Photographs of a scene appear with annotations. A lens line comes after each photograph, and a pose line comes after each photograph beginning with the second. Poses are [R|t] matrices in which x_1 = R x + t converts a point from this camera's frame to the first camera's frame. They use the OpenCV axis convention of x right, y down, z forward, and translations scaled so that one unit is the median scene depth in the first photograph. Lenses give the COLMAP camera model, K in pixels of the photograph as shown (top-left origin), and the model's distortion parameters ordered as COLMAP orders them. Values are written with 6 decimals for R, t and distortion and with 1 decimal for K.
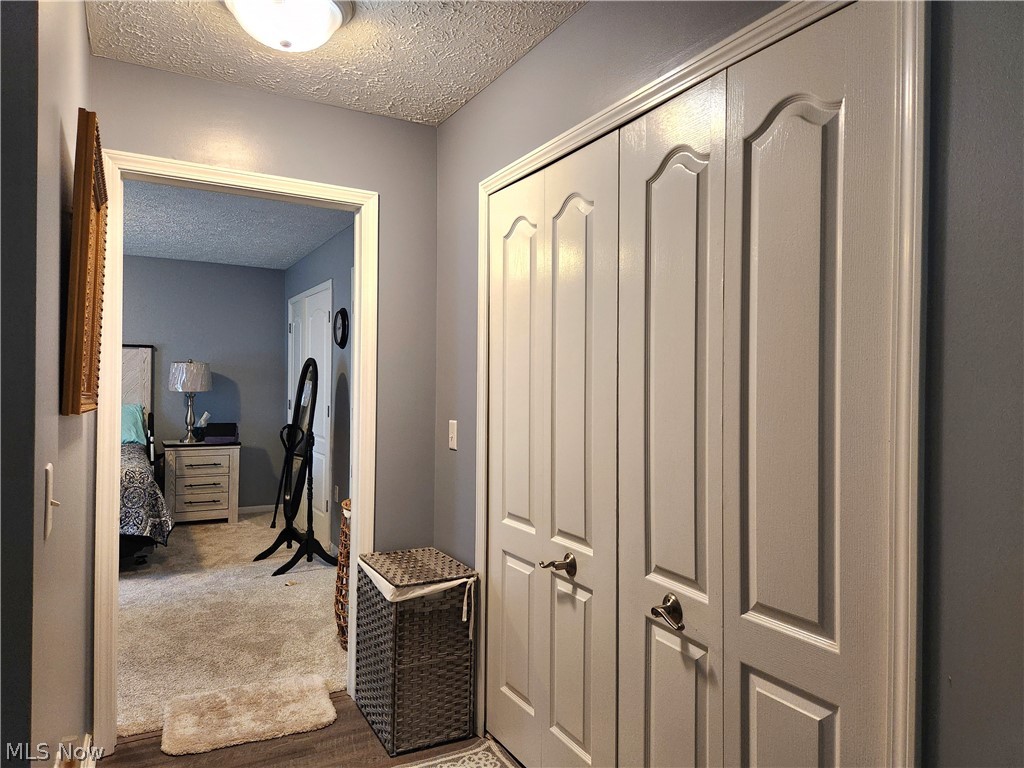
lens RADIAL K [[677.0, 0, 514.5], [0, 677.0, 377.0], [0, 0, 1]] dist [0.083228, -0.092275]
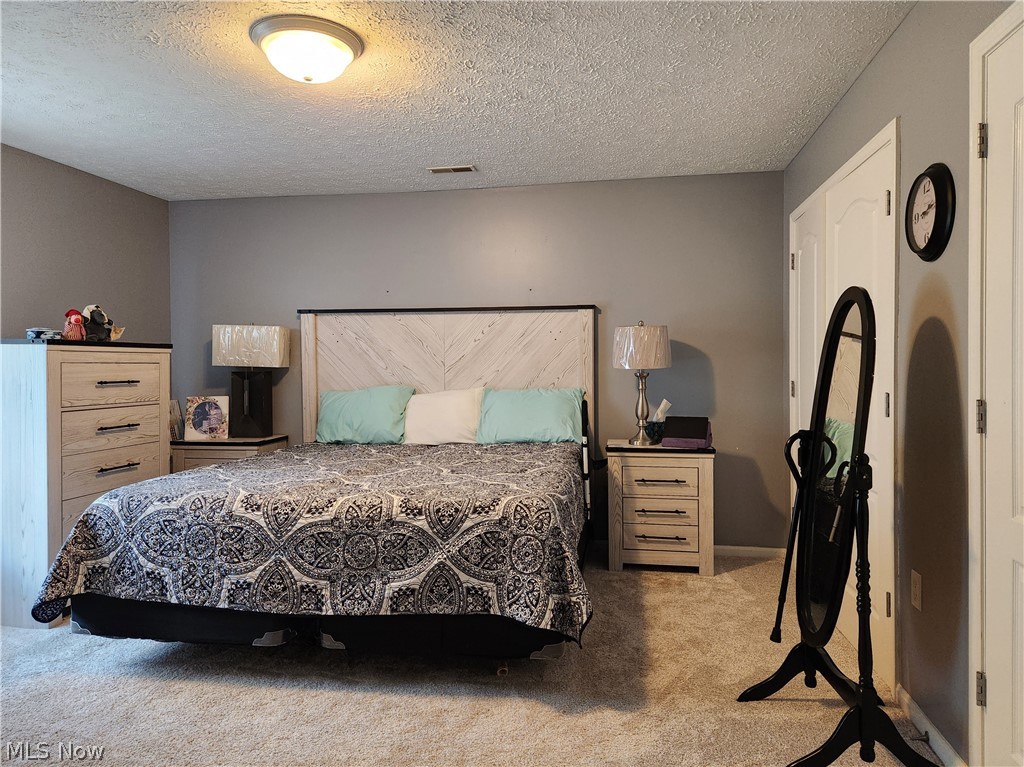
lens RADIAL K [[684.6, 0, 515.5], [0, 684.6, 383.6], [0, 0, 1]] dist [0.084693, -0.077026]
pose [[0.780076, 0.000346, -0.625685, -0.152242], [0.020729, 0.999437, 0.026396, 0.015311], [0.625341, -0.033560, 0.779629, 0.409811]]
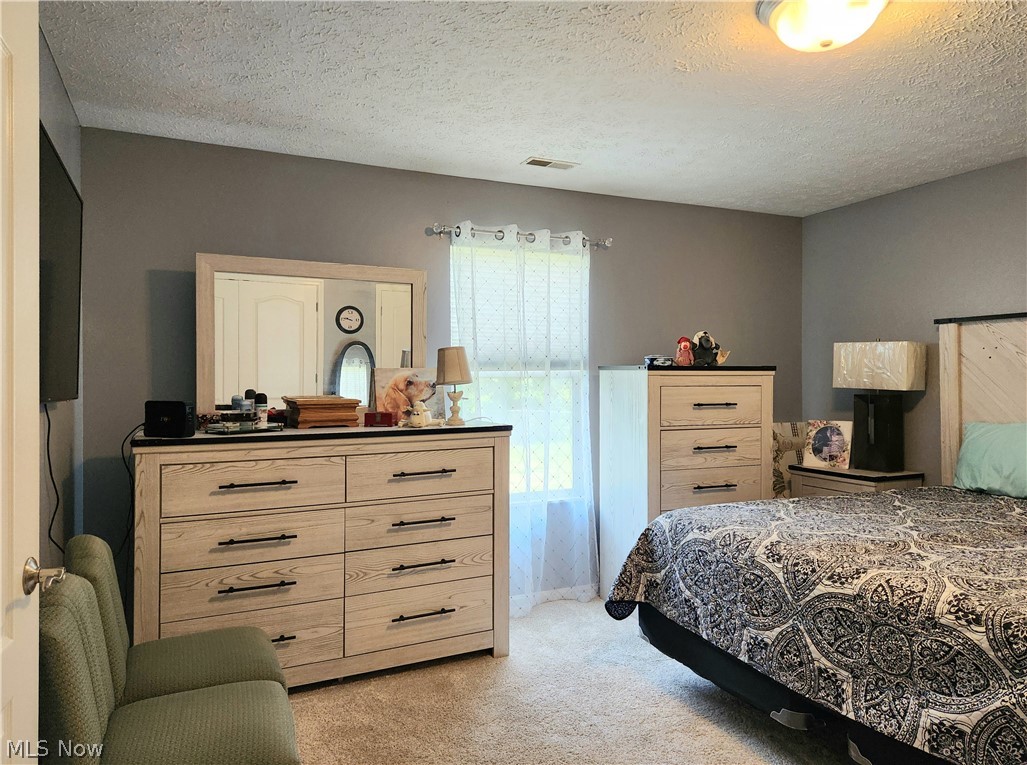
lens RADIAL K [[700.0, 0, 510.9], [0, 700.0, 381.1], [0, 0, 1]] dist [0.078429, -0.062674]
pose [[-0.073262, -0.011284, -0.997249, -0.153071], [0.009131, 0.999886, -0.011985, 0.007603], [0.997271, -0.009984, -0.073150, 0.531503]]
